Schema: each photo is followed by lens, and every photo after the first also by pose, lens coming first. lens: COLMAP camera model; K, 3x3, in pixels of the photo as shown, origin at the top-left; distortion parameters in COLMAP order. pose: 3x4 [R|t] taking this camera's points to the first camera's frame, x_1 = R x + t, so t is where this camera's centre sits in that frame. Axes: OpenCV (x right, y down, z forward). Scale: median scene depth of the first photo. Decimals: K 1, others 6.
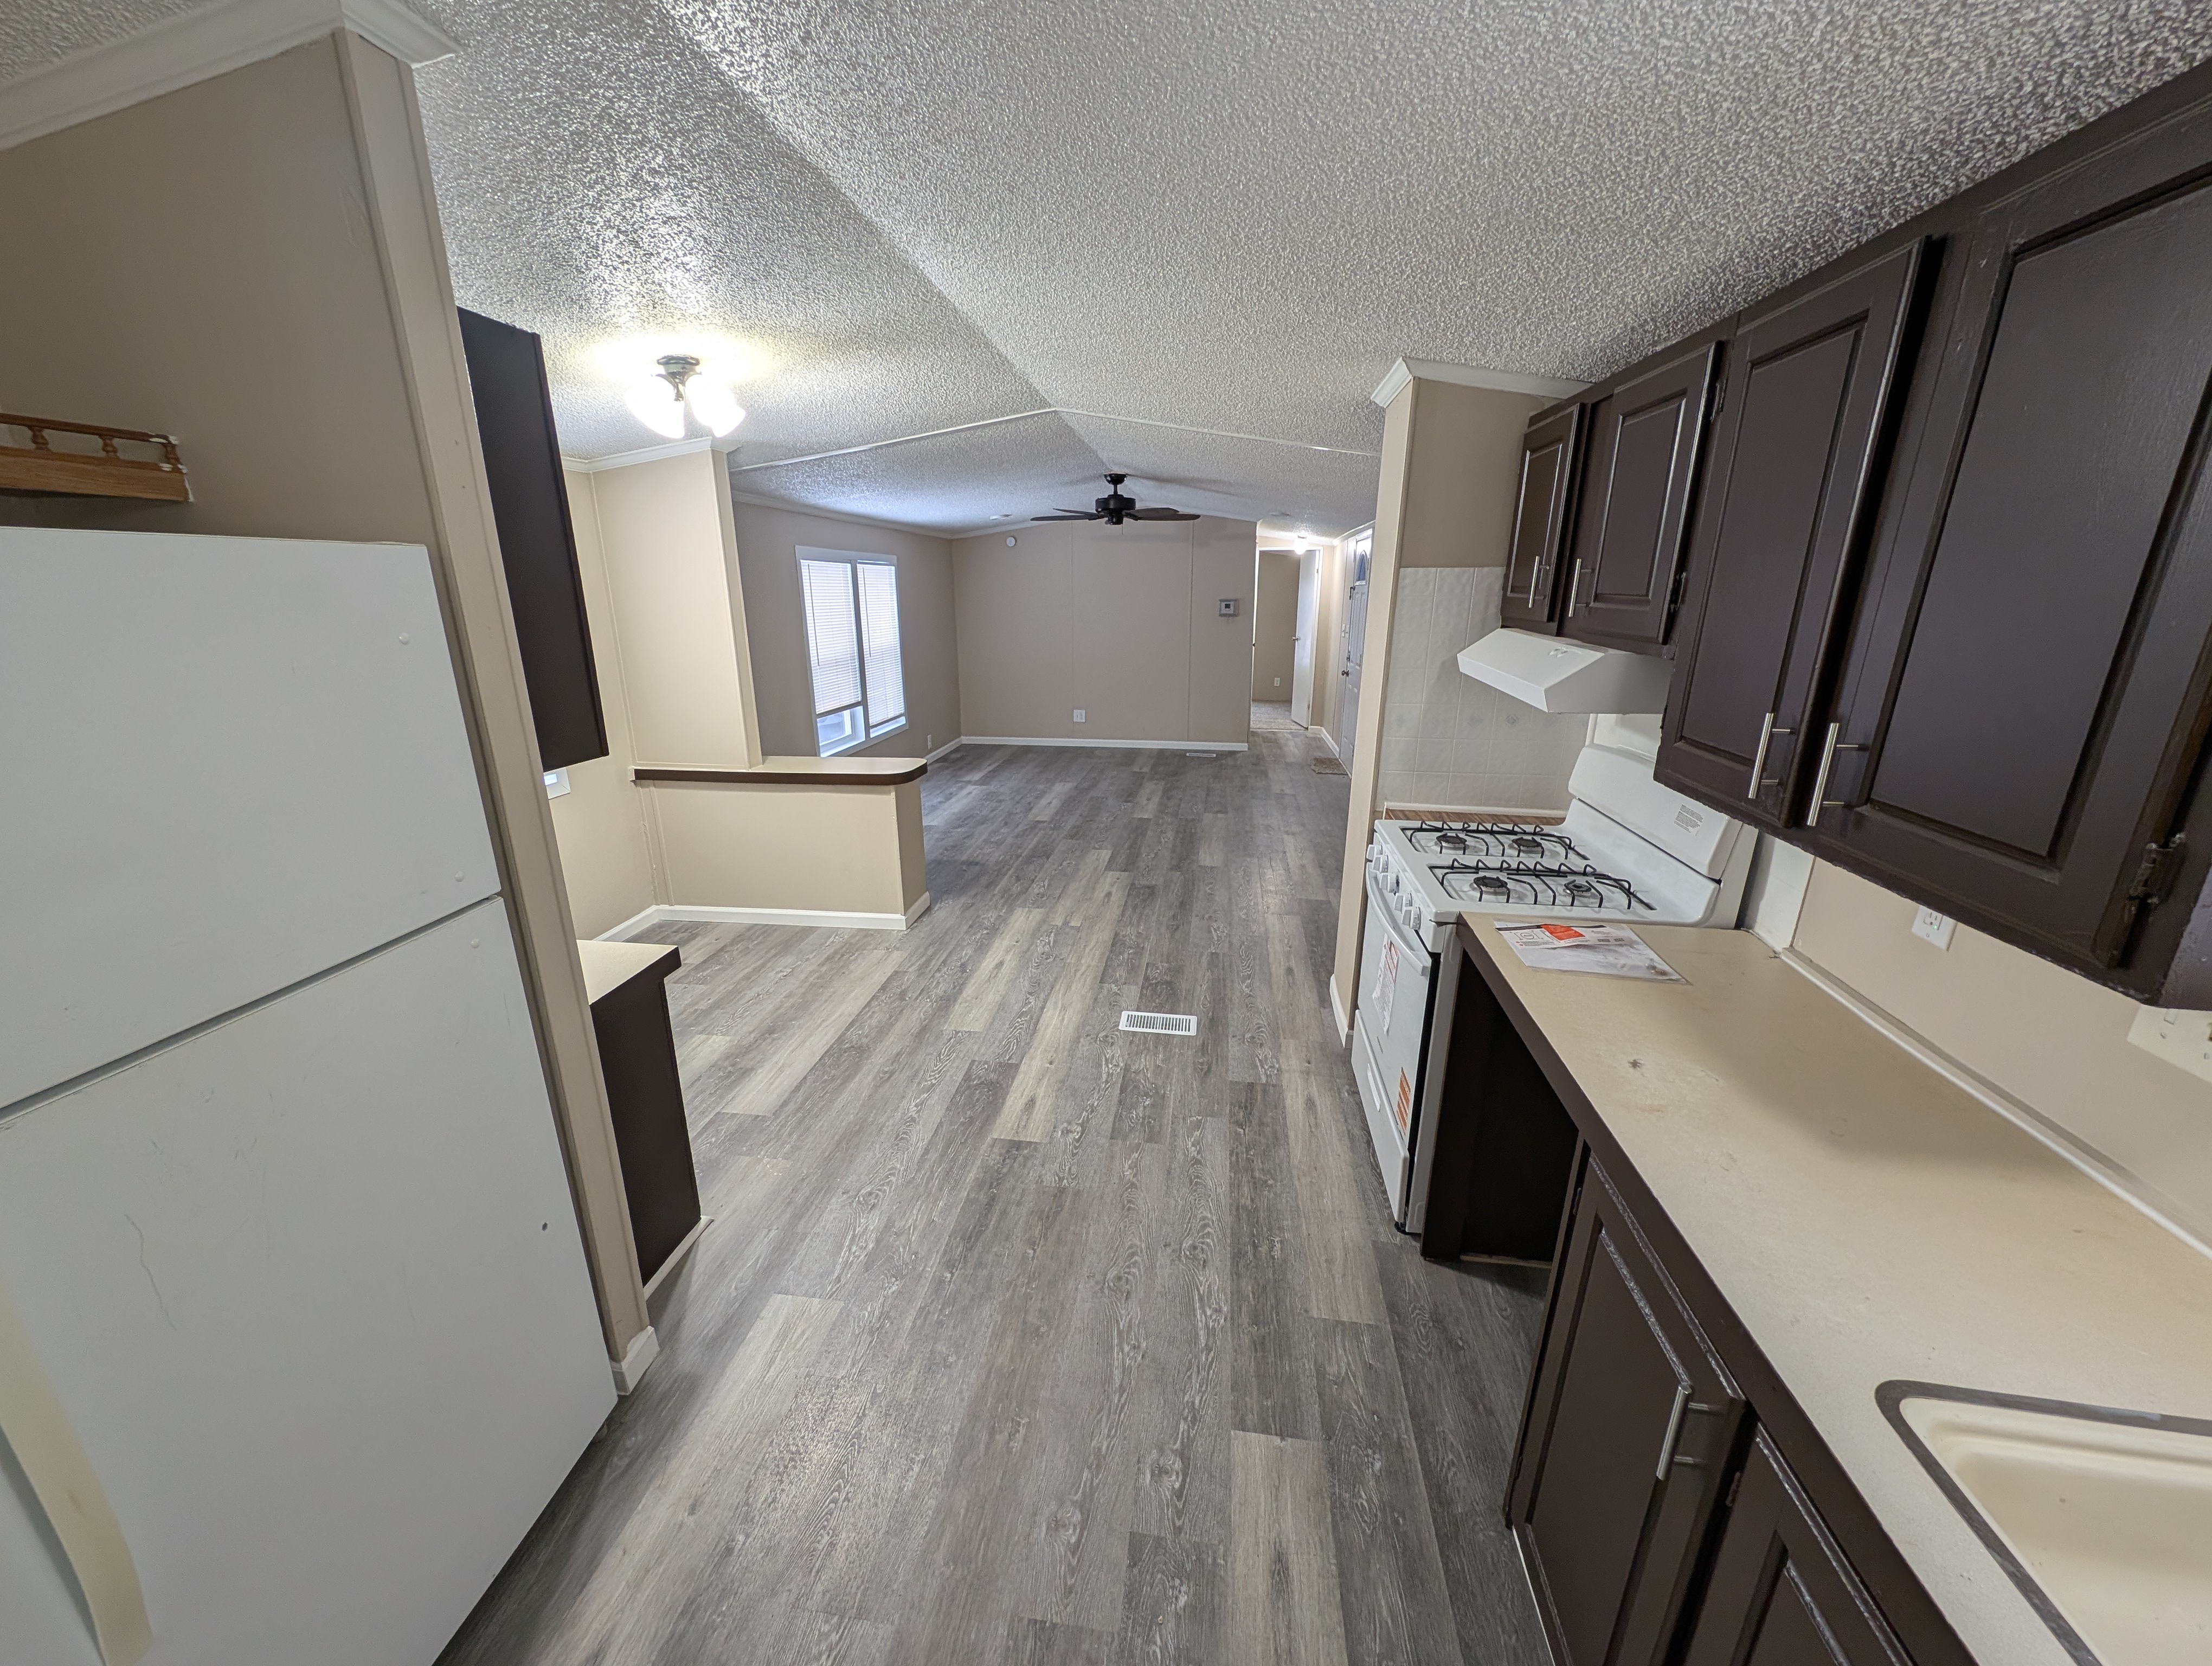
lens RADIAL K [[828.6, 0, 1106.0], [0, 828.6, 833.0], [0, 0, 1]] dist [0.011528, -0.005914]
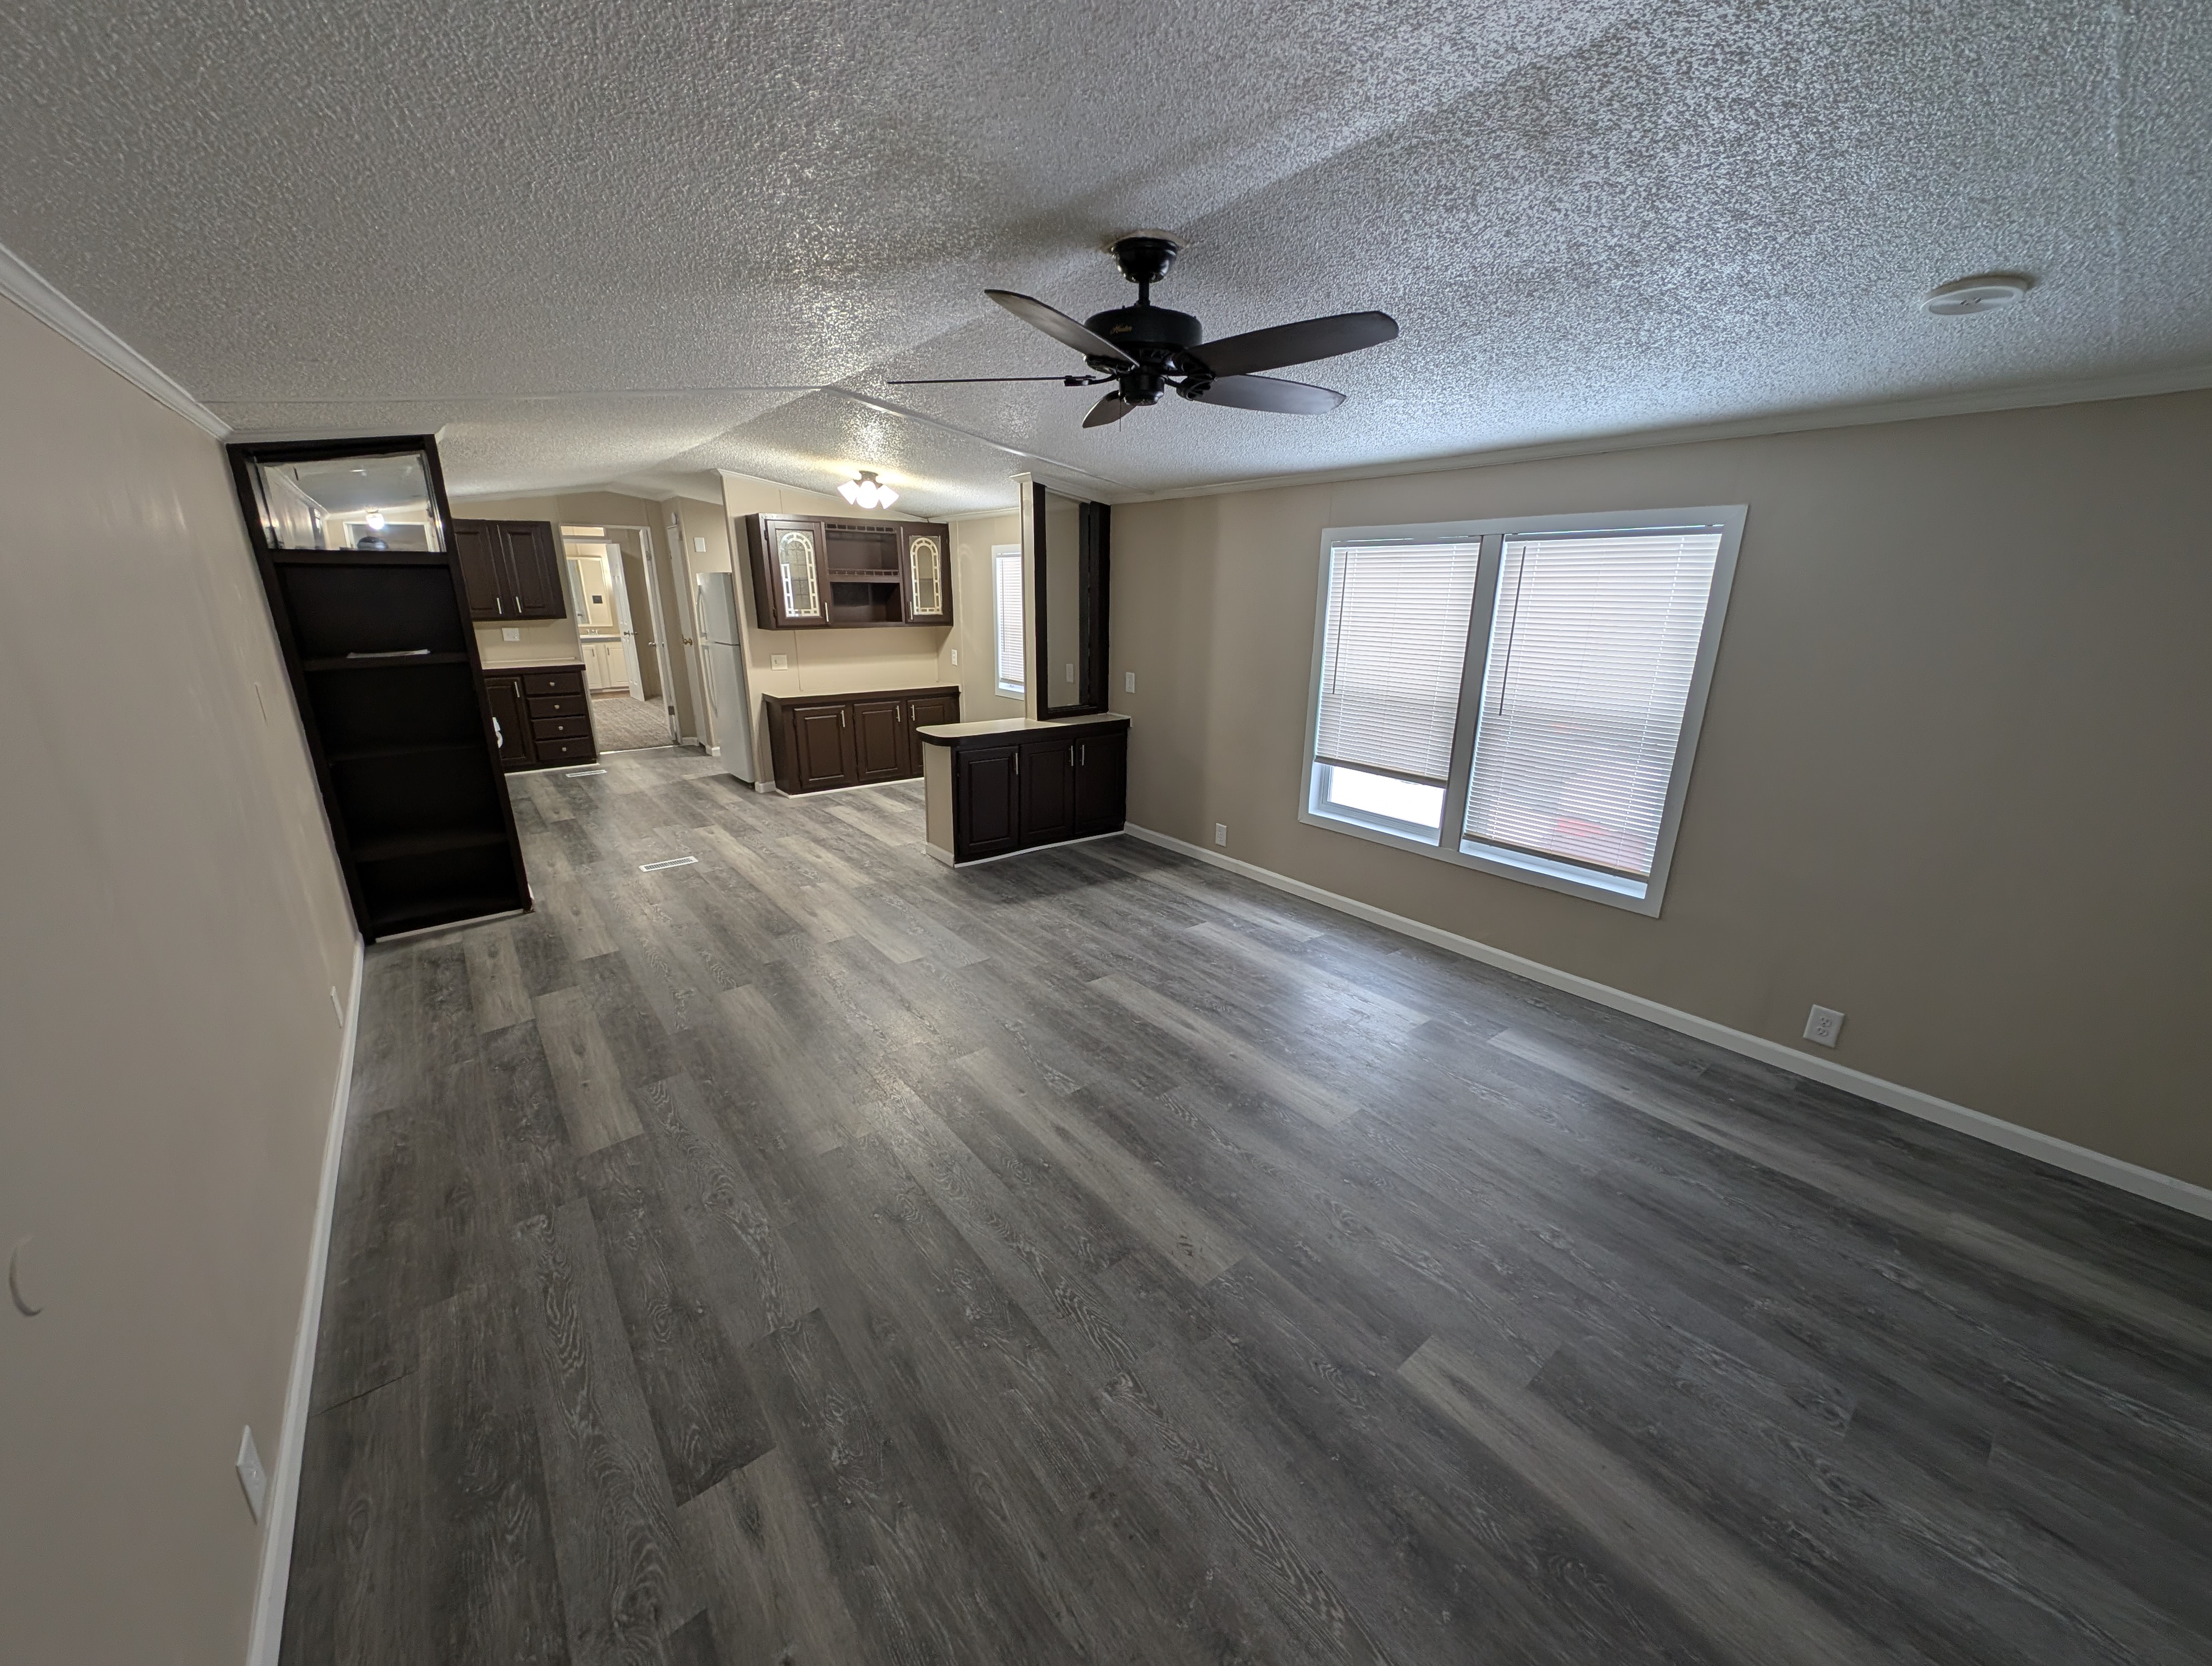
lens RADIAL K [[828.6, 0, 1106.0], [0, 828.6, 833.0], [0, 0, 1]] dist [0.011528, -0.005914]
pose [[-0.685543, 0.201360, -0.699632, 0.655164], [-0.216590, 0.861070, 0.460051, -0.802043], [0.695068, 0.466918, -0.546688, 2.719124]]
